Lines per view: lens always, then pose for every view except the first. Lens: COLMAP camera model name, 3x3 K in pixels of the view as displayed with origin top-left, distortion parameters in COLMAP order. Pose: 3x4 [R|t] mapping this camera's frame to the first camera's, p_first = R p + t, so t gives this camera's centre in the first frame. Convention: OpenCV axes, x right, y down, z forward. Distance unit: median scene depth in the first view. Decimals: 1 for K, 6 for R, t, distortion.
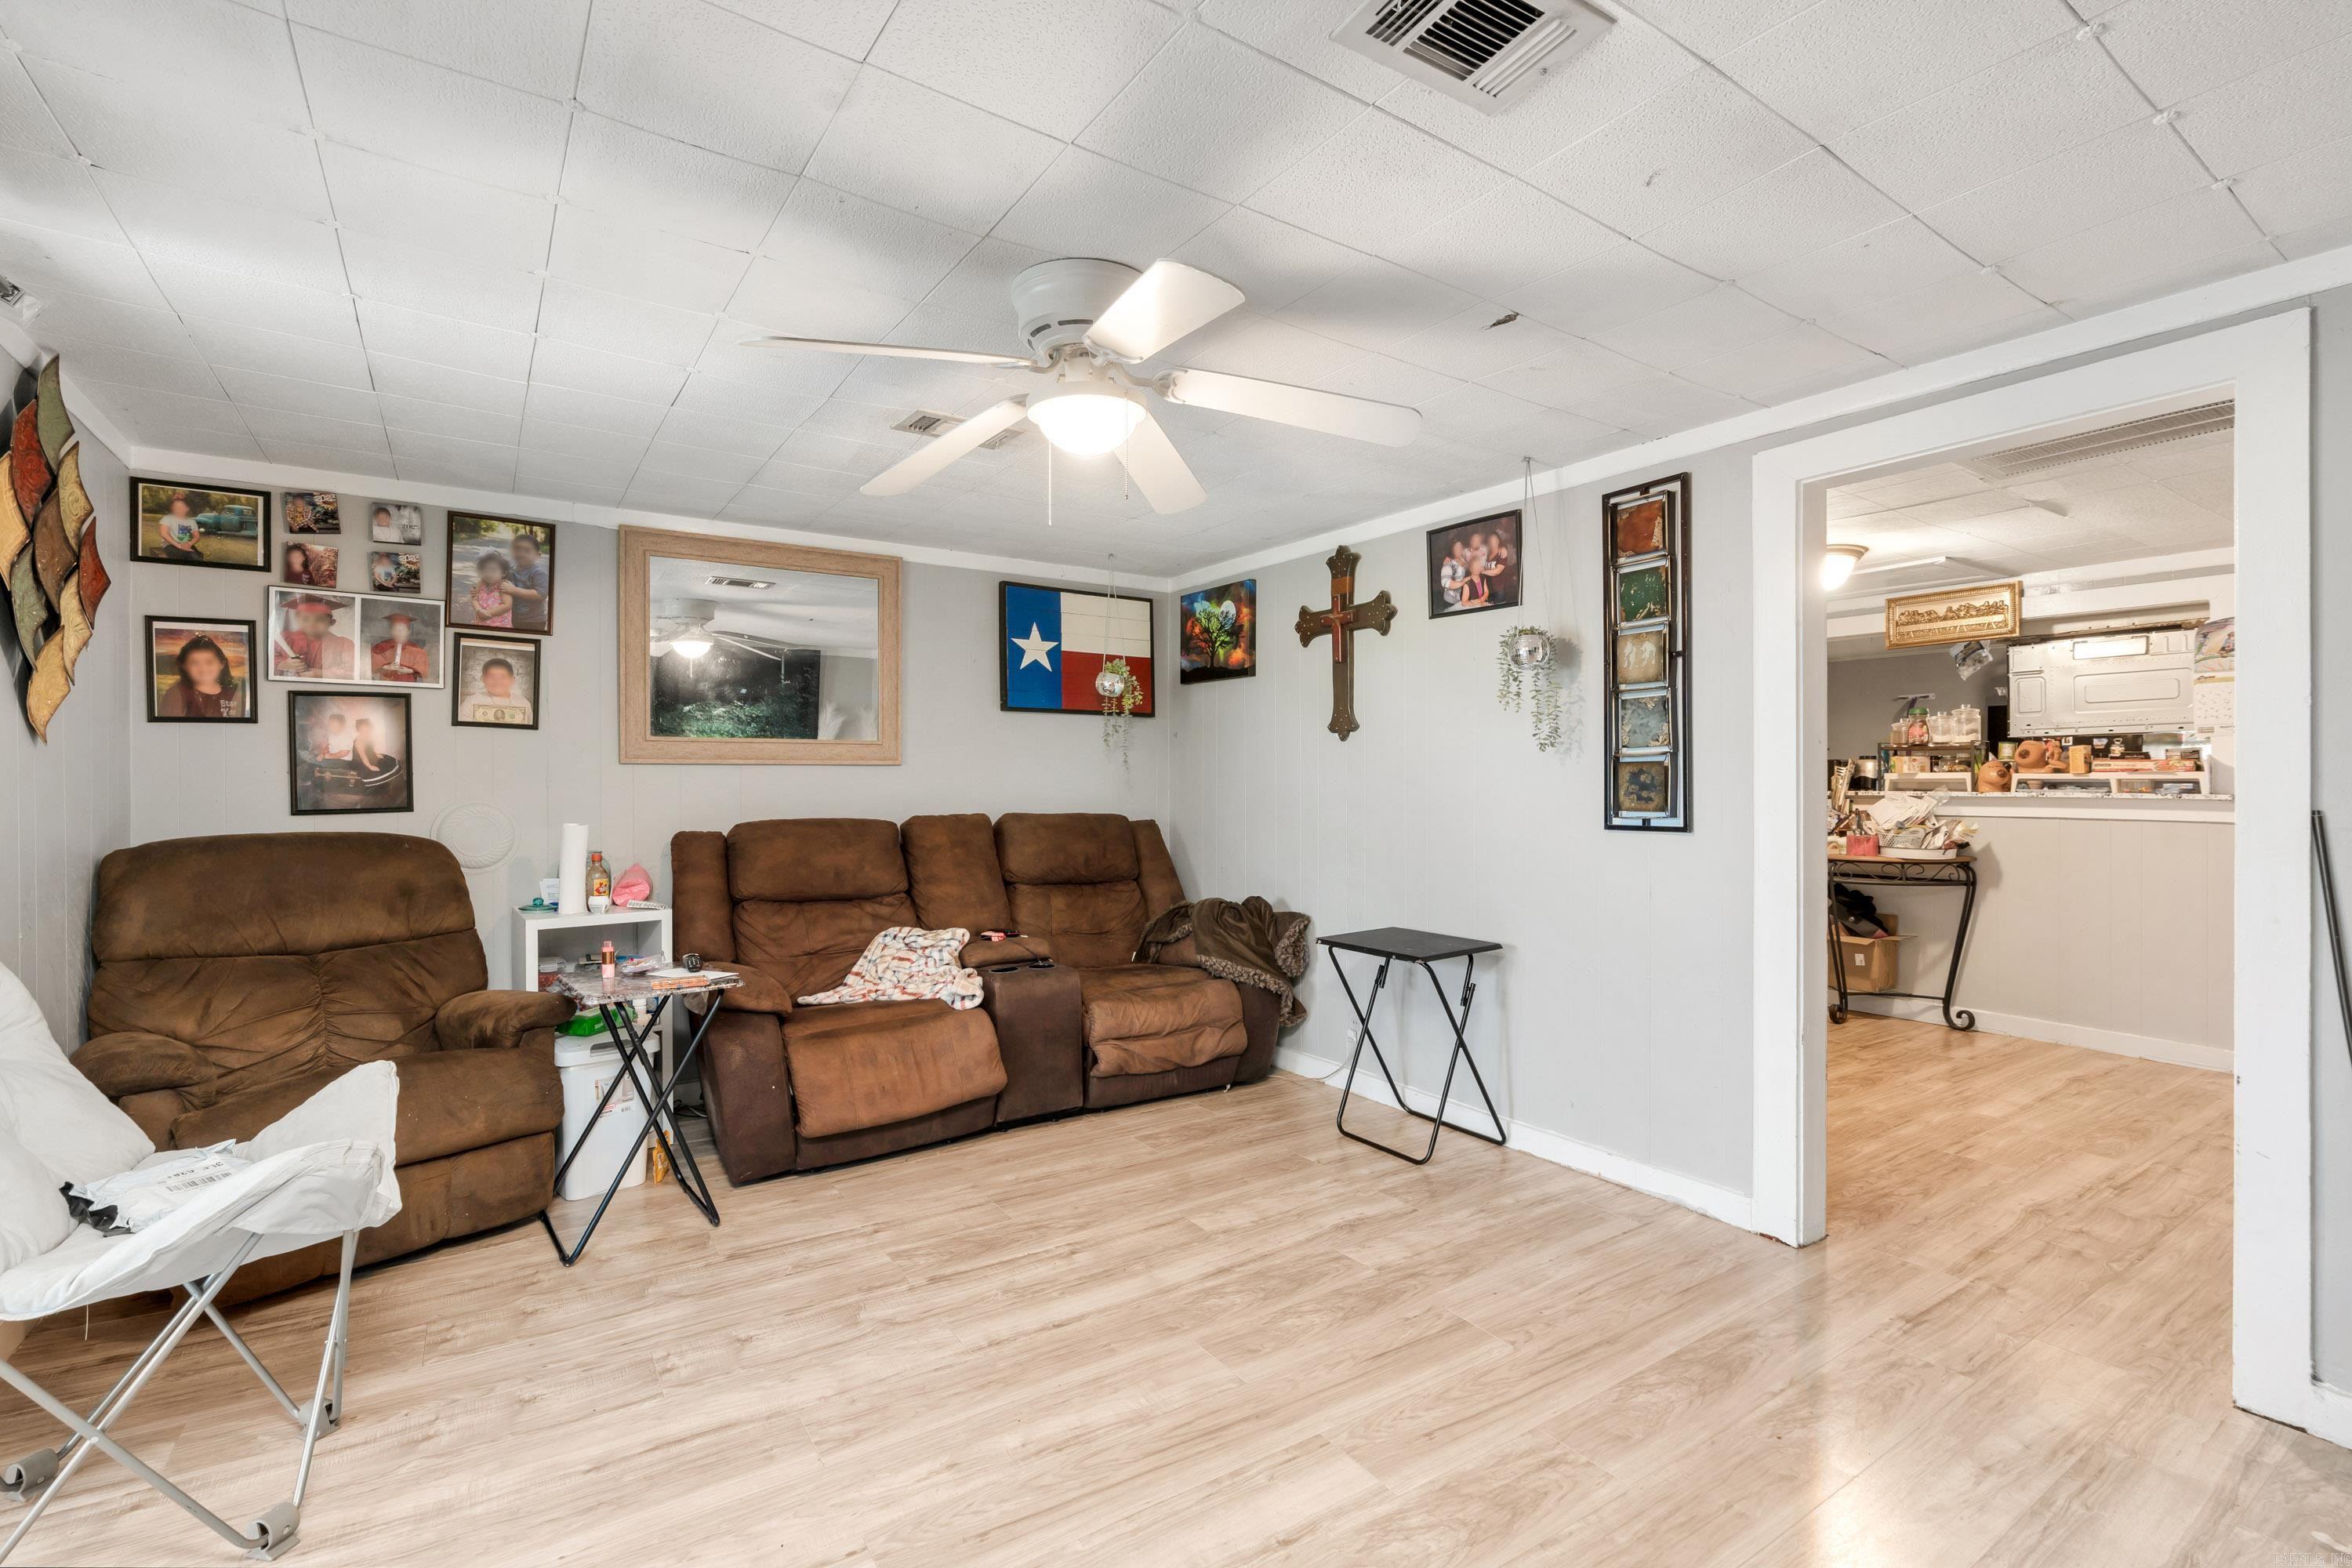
lens RADIAL K [[1073.5, 0, 1176.0], [0, 1073.5, 784.0], [0, 0, 1]] dist [-0.001965, -0.000418]
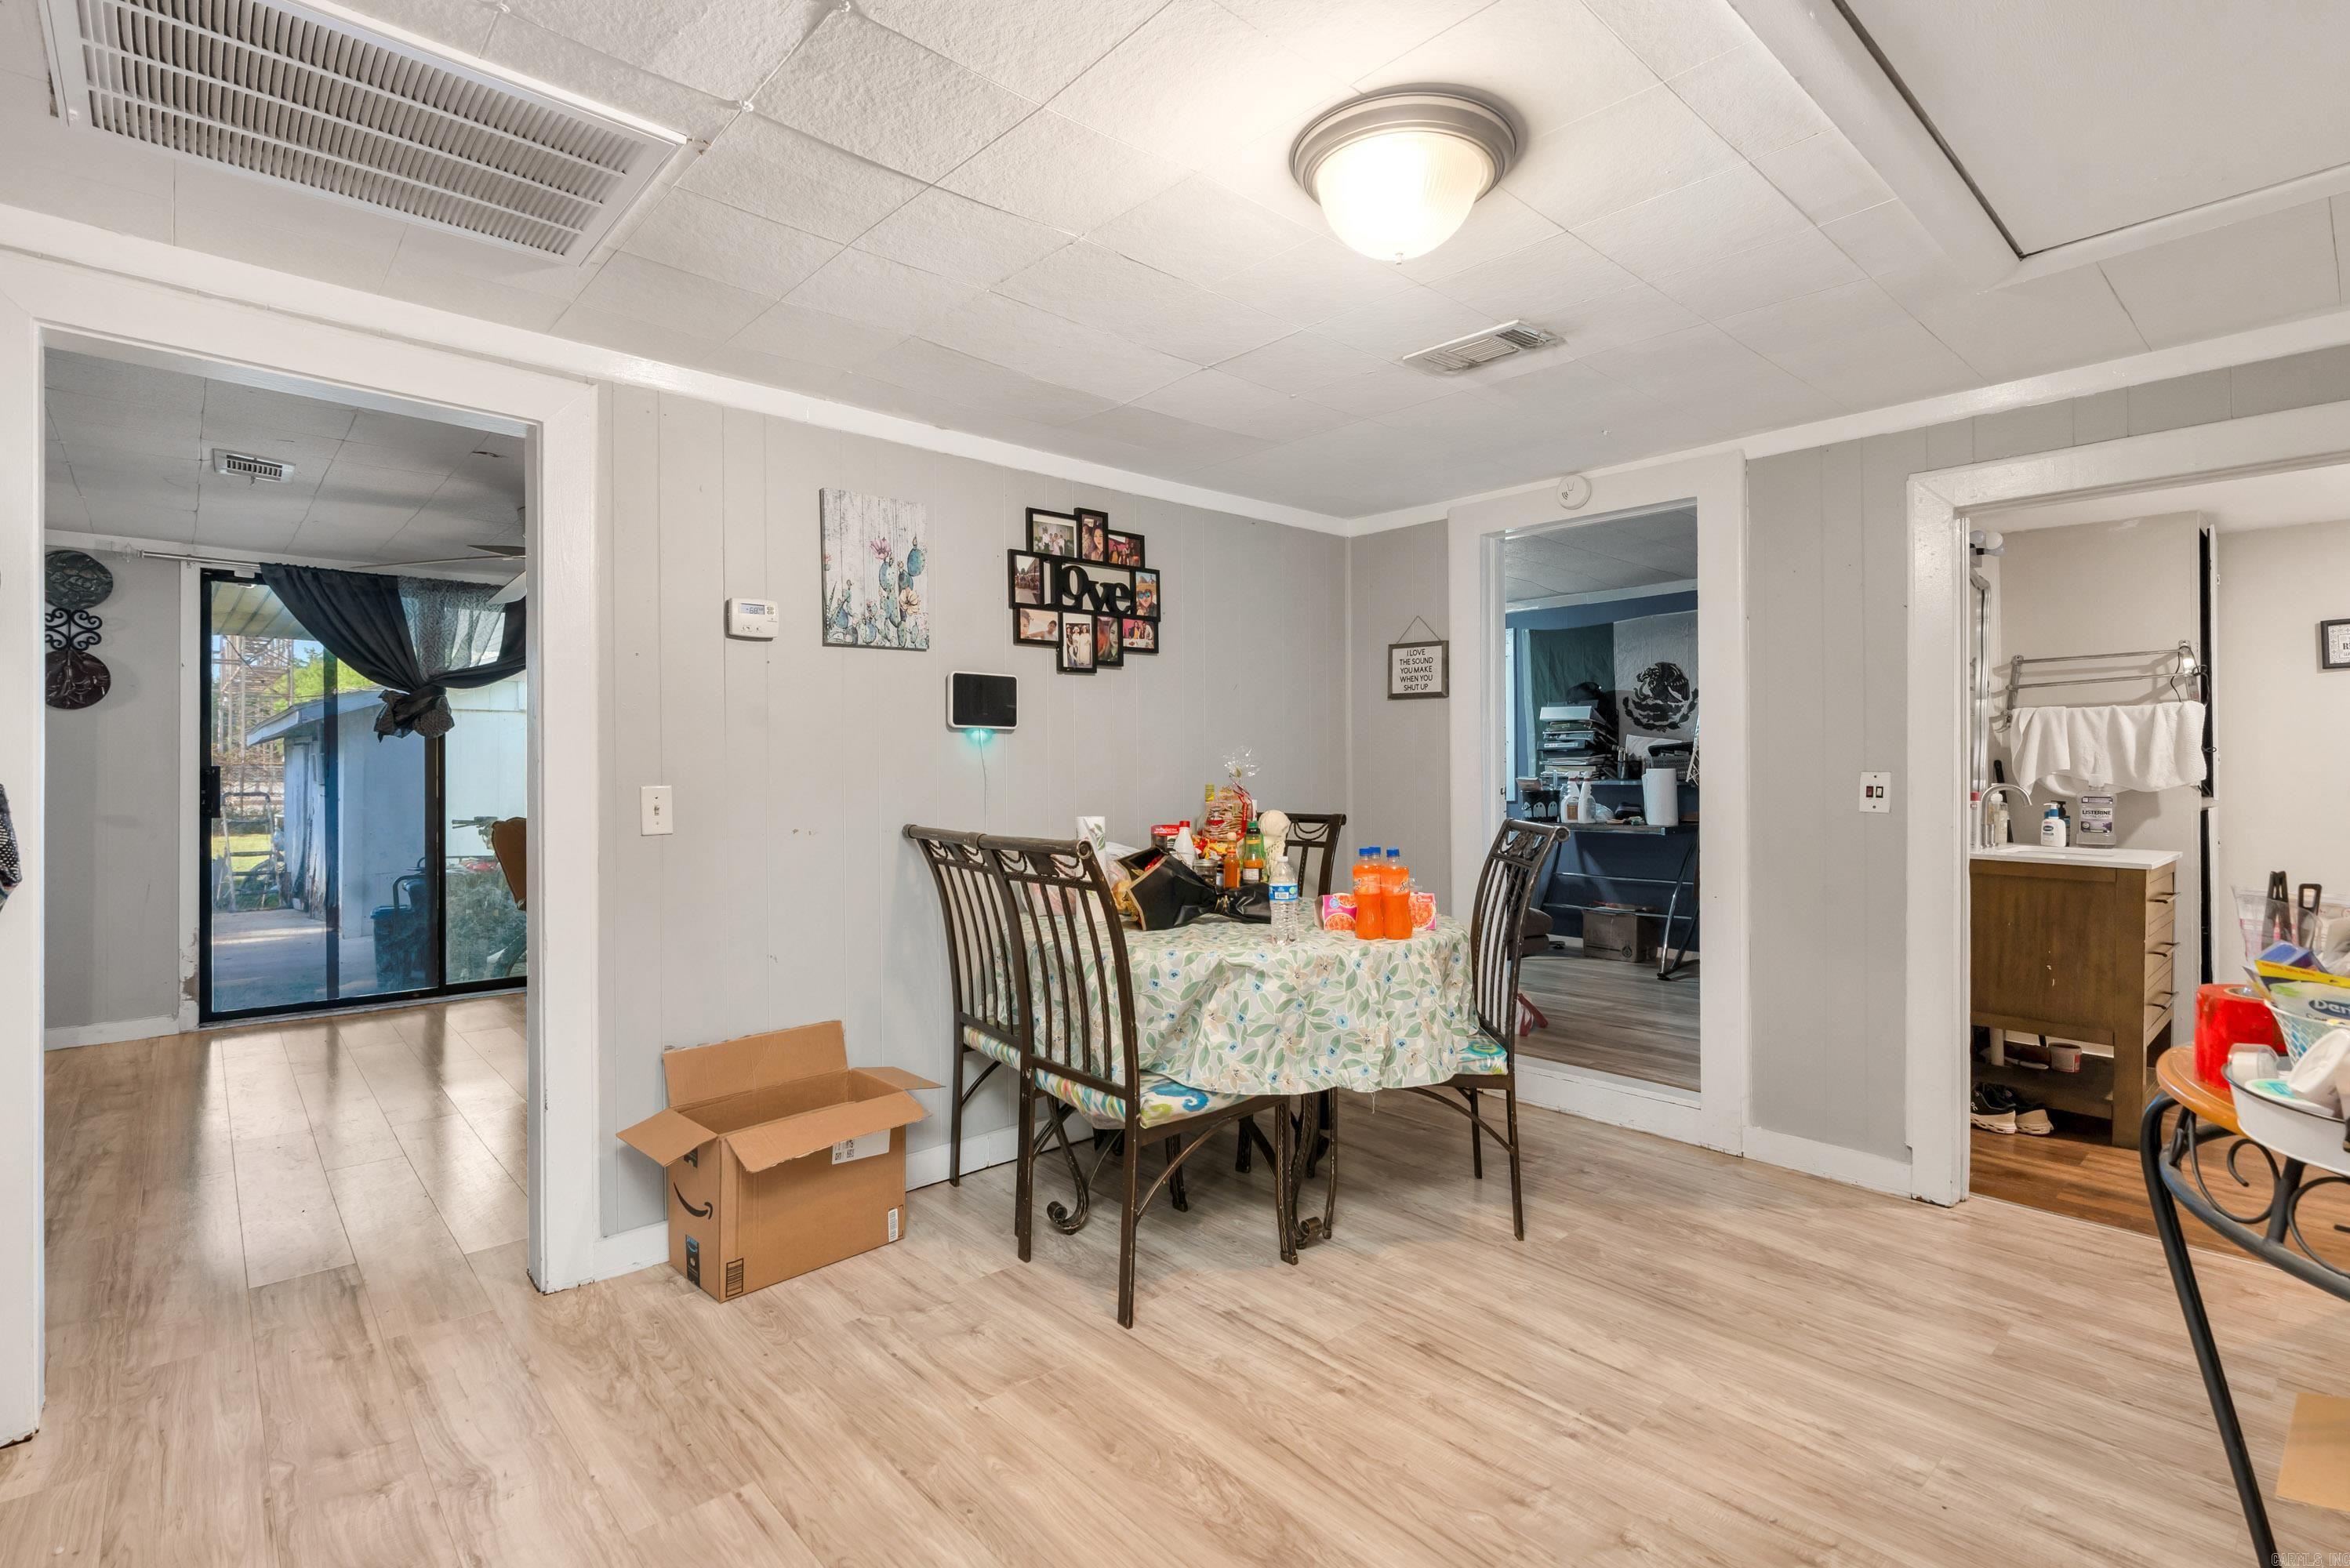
lens RADIAL K [[1103.0, 0, 1171.3], [0, 1103.0, 774.1], [0, 0, 1]] dist [-0.003846, -0.000678]
pose [[0.135316, 0.005296, -0.990788, 1.370206], [-0.000862, 0.999986, 0.005227, -0.000078], [0.990802, 0.000147, 0.135319, 1.221156]]
